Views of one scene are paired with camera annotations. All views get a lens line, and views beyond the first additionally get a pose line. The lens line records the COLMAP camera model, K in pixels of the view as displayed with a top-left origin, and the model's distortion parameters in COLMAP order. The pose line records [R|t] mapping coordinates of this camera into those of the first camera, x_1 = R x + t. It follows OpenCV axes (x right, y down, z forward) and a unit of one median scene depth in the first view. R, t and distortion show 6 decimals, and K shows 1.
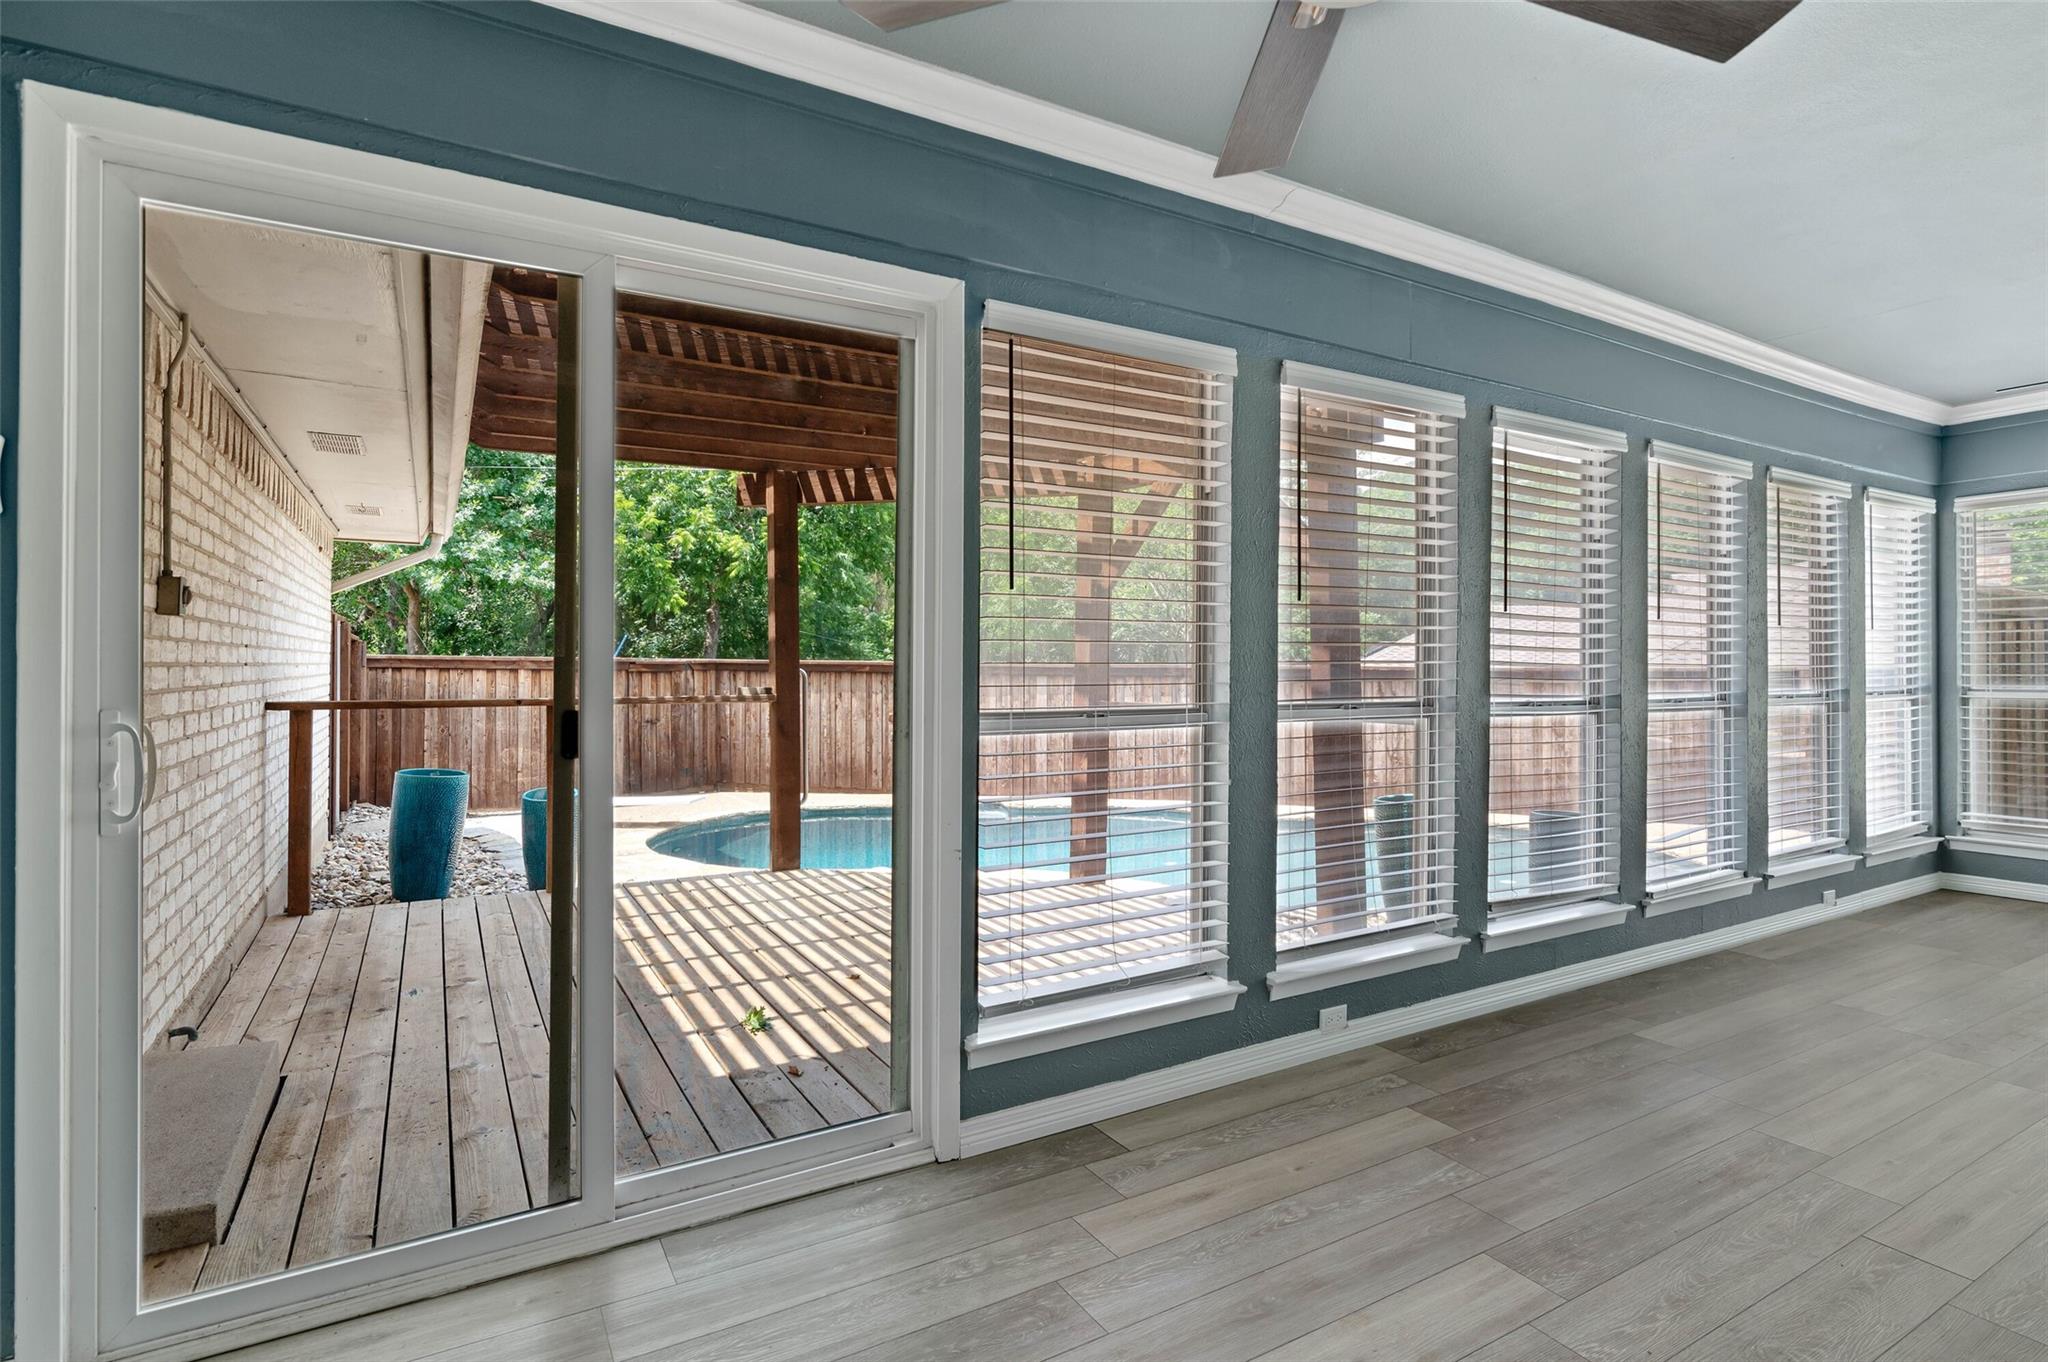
lens RADIAL K [[994.3, 0, 1023.6], [0, 994.3, 669.8], [0, 0, 1]] dist [-0.000892, -0.000505]
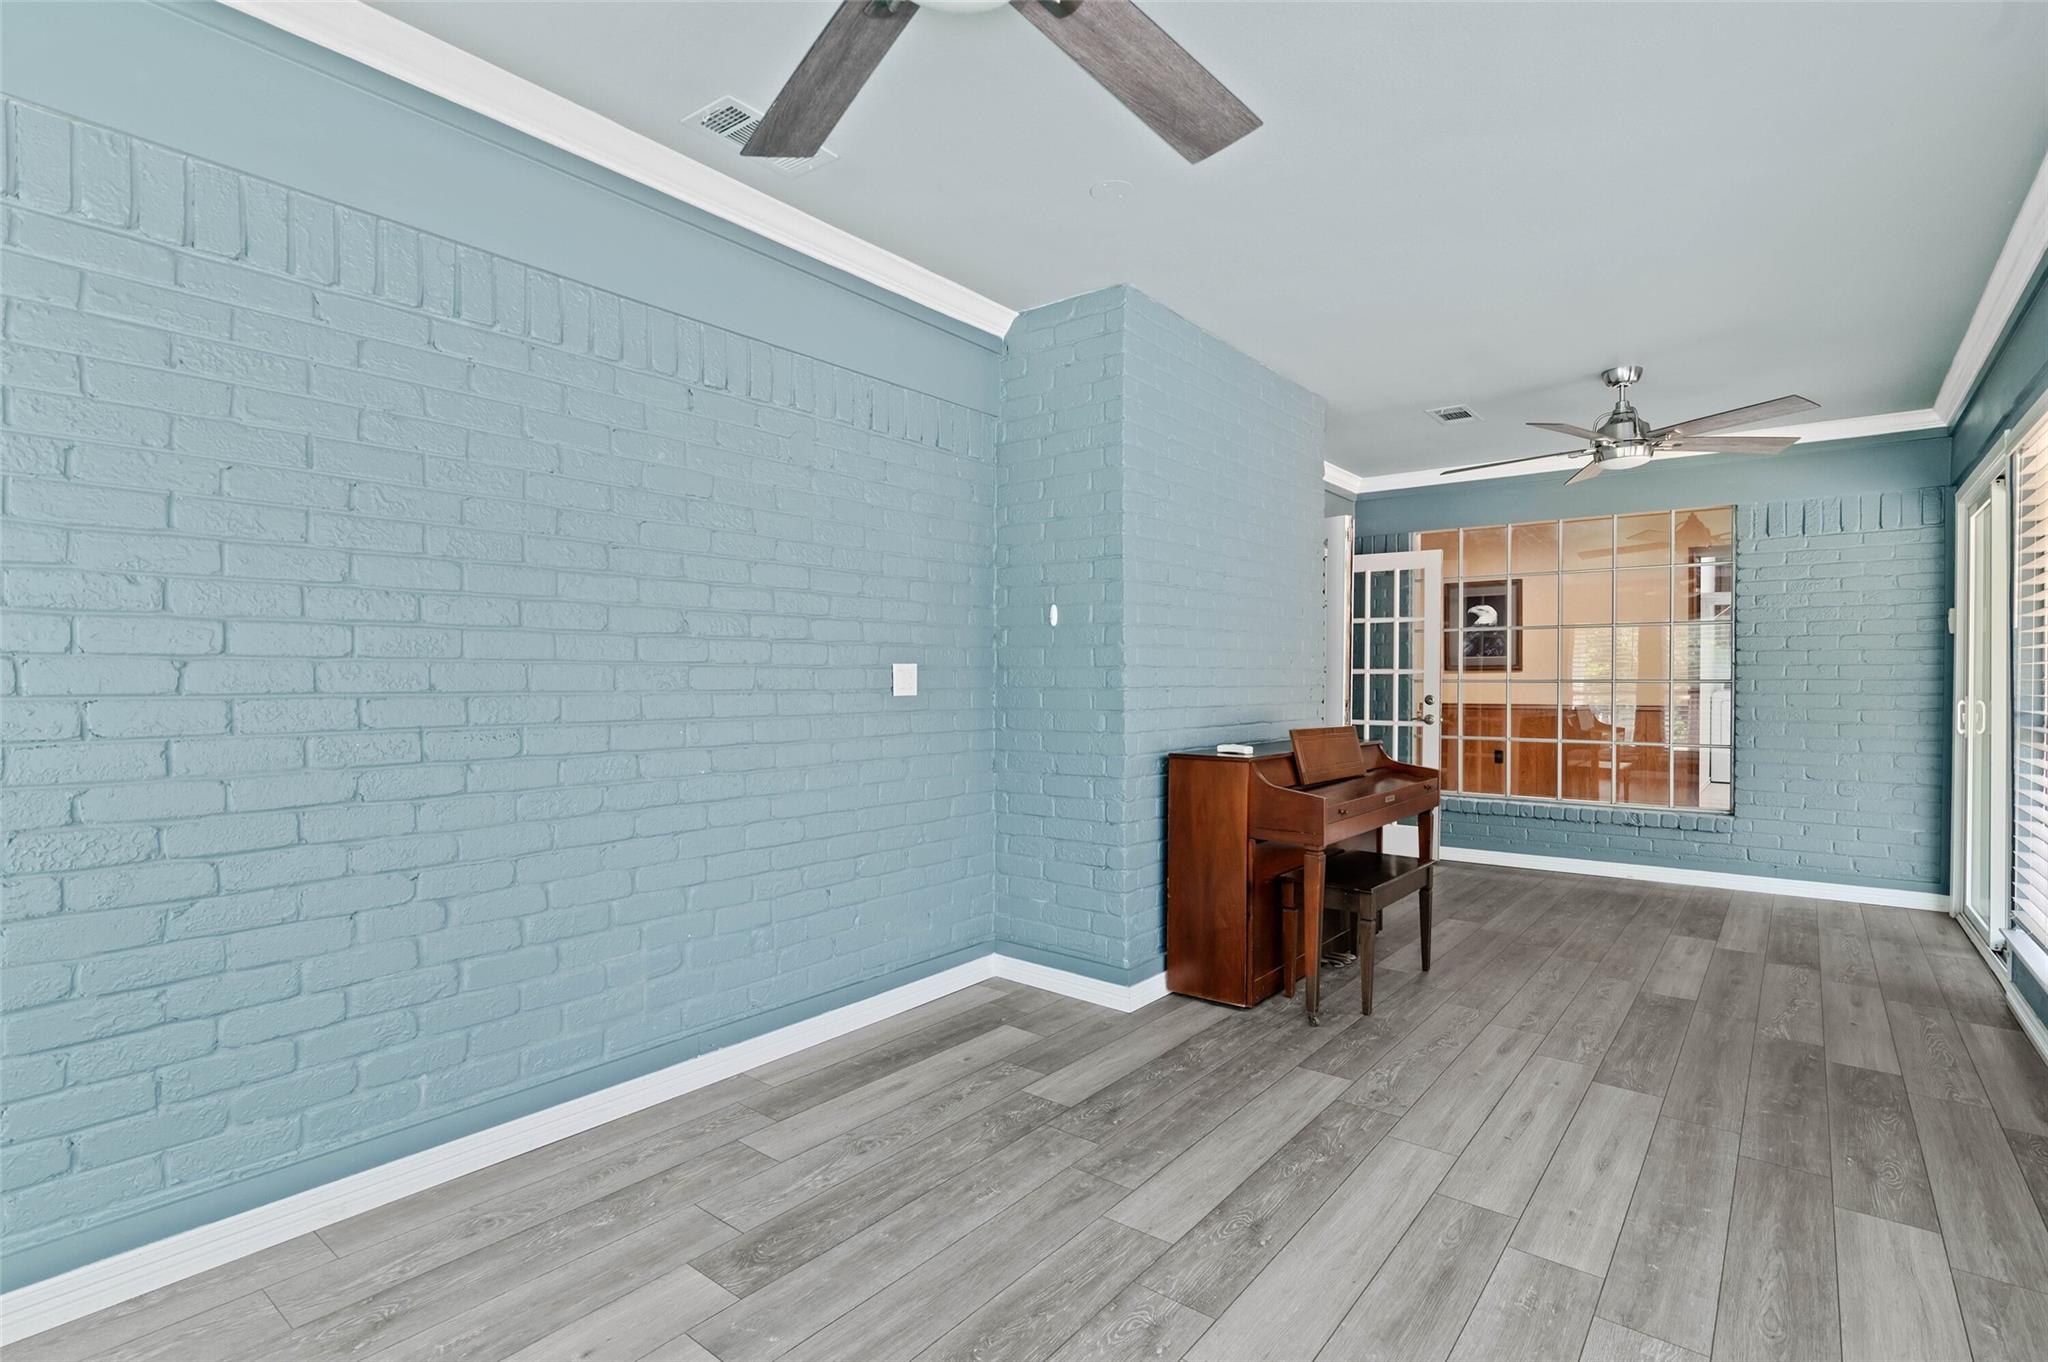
lens RADIAL K [[994.3, 0, 1018.9], [0, 994.3, 679.2], [0, 0, 1]] dist [-0.000892, -0.000505]
pose [[-0.927876, -0.001598, -0.372886, 1.972135], [-0.003820, 0.999979, 0.005220, -0.000340], [0.372869, 0.006267, -0.927863, 1.915163]]
